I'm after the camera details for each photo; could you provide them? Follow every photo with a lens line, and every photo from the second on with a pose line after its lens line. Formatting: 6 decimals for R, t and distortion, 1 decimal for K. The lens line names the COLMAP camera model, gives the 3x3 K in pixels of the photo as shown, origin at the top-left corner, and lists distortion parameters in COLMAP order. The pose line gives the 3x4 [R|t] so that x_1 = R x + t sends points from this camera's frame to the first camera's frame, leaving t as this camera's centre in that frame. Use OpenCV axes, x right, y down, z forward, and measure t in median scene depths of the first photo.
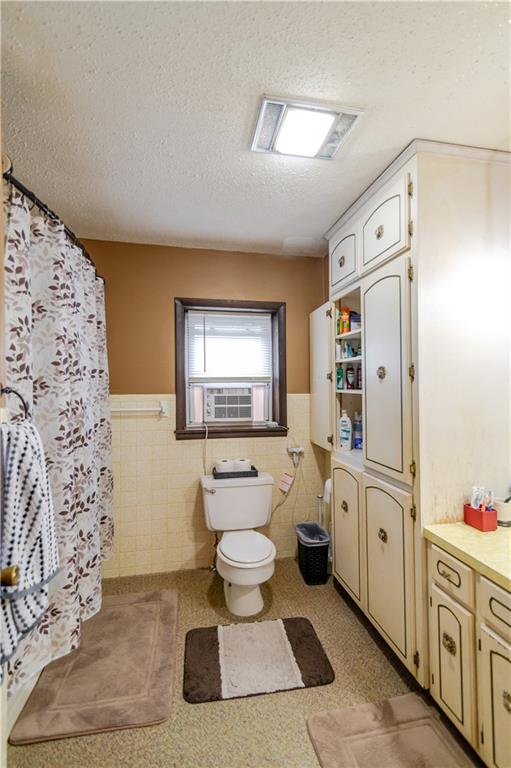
lens RADIAL K [[343.1, 0, 254.0], [0, 343.1, 383.3], [0, 0, 1]] dist [-0.000144, 0.000024]
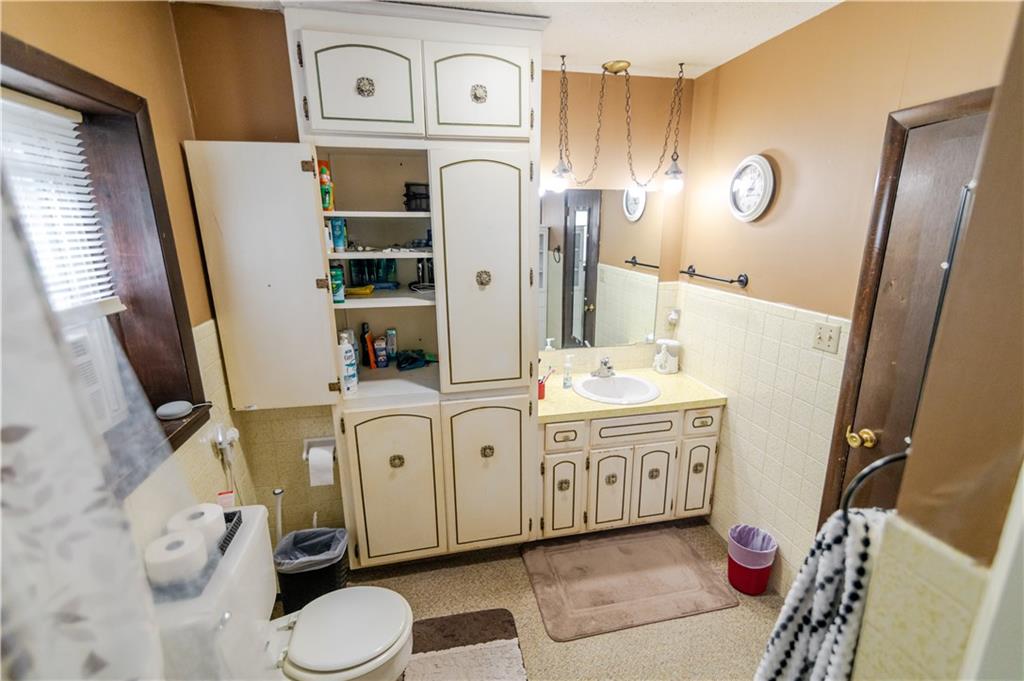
lens RADIAL K [[457.5, 0, 514.6], [0, 457.5, 342.2], [0, 0, 1]] dist [-0.000144, 0.000024]
pose [[-0.017589, -0.249242, 0.968281, -0.757722], [0.000890, 0.968427, 0.249296, -0.158404], [-0.999845, 0.005247, -0.016812, 0.937894]]
